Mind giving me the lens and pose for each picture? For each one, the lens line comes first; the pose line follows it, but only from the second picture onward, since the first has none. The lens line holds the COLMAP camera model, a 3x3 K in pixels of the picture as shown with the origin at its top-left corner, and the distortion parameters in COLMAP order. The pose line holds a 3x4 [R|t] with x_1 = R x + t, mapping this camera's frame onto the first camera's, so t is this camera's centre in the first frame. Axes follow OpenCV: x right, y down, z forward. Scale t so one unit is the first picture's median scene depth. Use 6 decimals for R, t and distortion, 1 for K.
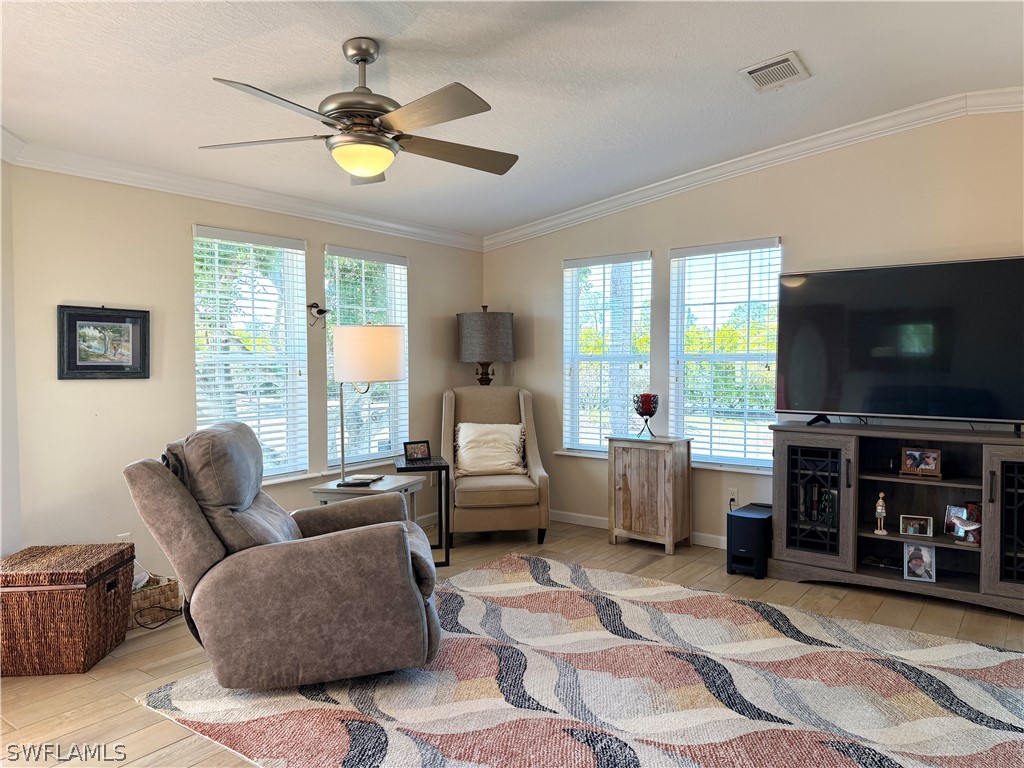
lens RADIAL K [[711.7, 0, 513.3], [0, 711.7, 389.2], [0, 0, 1]] dist [0.075175, -0.091560]
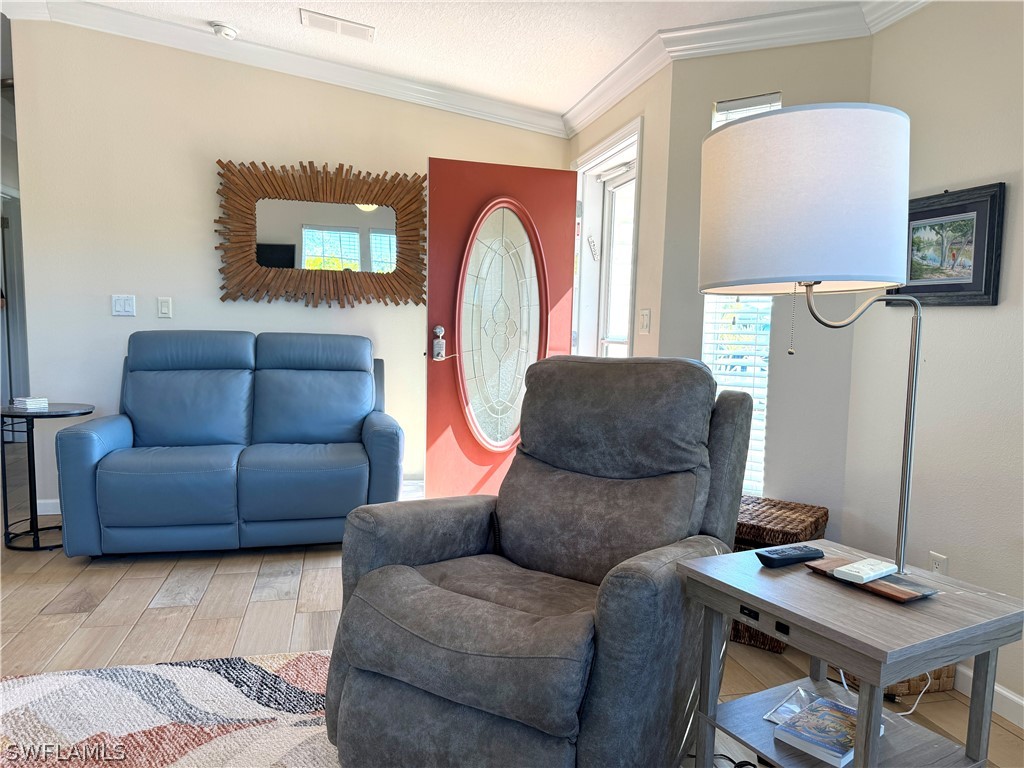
lens RADIAL K [[711.7, 0, 515.7], [0, 711.7, 387.2], [0, 0, 1]] dist [0.075175, -0.091560]
pose [[-0.640210, 0.060653, -0.765801, 0.178063], [-0.048017, 0.991769, 0.118692, -0.000805], [0.766697, 0.112759, -0.632029, 1.148922]]
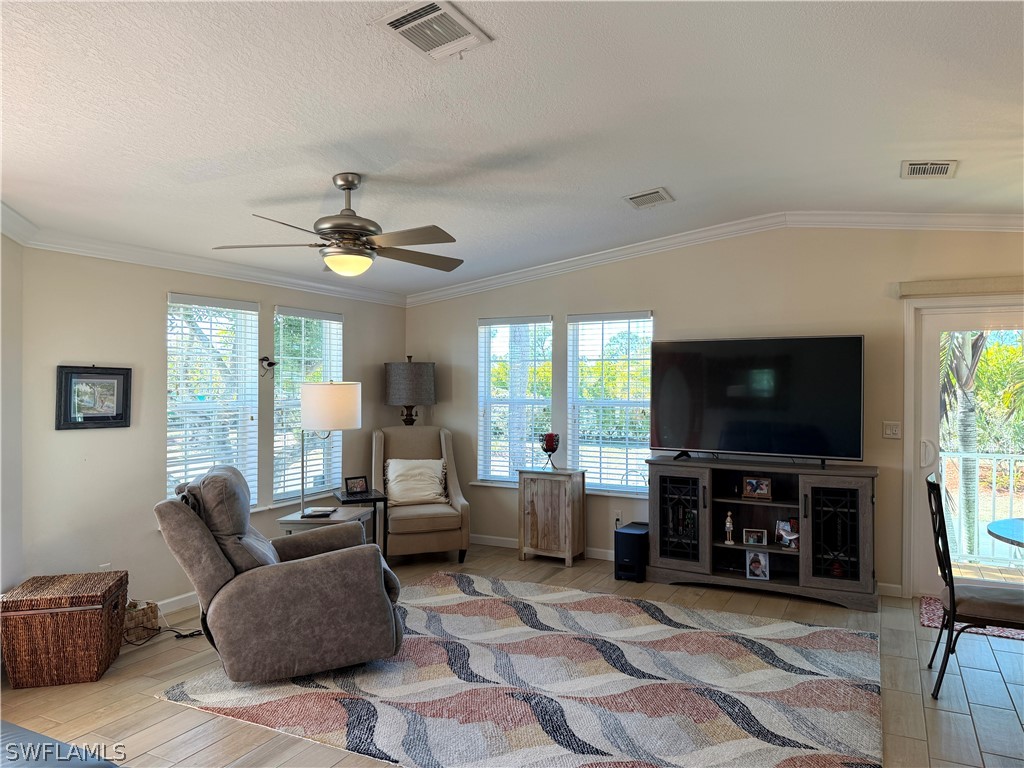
lens RADIAL K [[711.7, 0, 509.8], [0, 711.7, 388.1], [0, 0, 1]] dist [0.075175, -0.091560]
pose [[0.987298, 0.004589, 0.158812, -0.096465], [0.001294, 0.999317, -0.036923, -0.035537], [-0.158873, 0.036659, 0.986618, -0.245178]]
